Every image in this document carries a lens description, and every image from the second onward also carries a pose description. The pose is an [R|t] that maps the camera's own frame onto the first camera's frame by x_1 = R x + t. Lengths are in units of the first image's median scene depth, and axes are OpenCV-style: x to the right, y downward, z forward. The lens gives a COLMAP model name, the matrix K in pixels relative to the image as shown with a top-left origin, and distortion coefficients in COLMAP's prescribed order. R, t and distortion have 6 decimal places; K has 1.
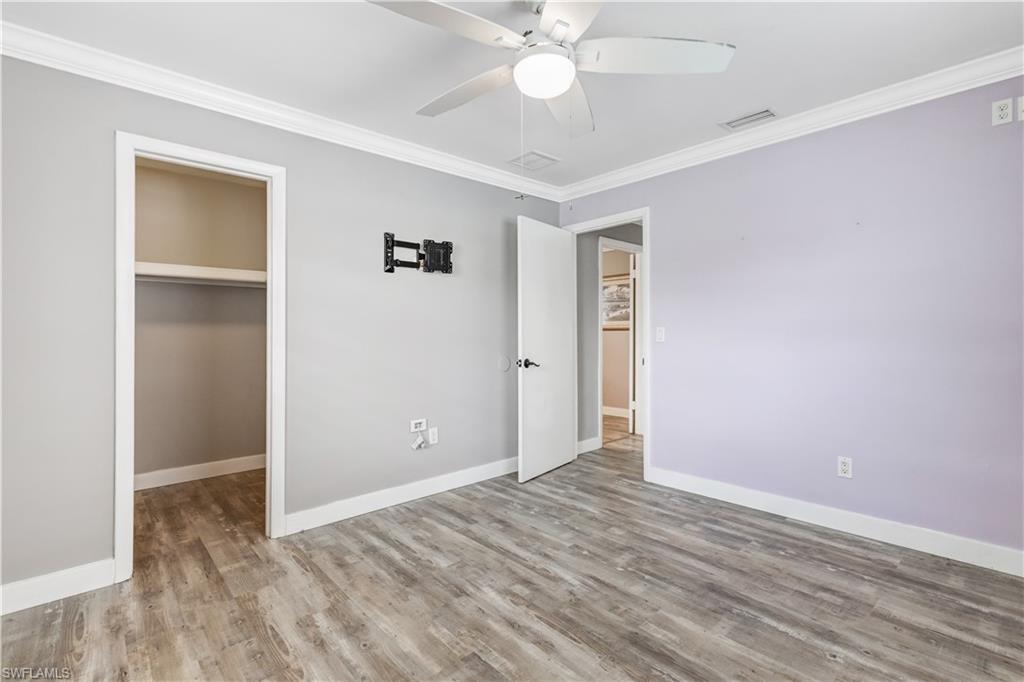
lens RADIAL K [[467.3, 0, 512.1], [0, 467.3, 335.7], [0, 0, 1]] dist [-0.000958, 0.000043]
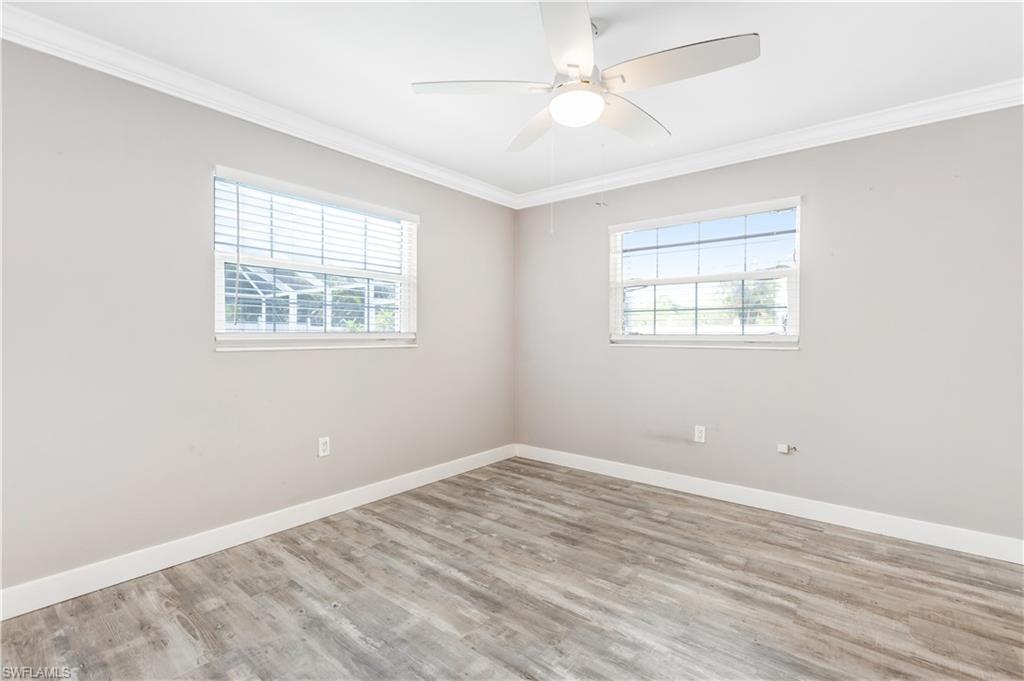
lens RADIAL K [[467.3, 0, 512.1], [0, 467.3, 335.2], [0, 0, 1]] dist [-0.000958, 0.000043]
pose [[-0.988368, 0.005559, -0.151979, 0.374117], [0.005017, 0.999980, 0.003948, -0.012385], [0.151998, 0.003140, -0.988376, 2.020233]]
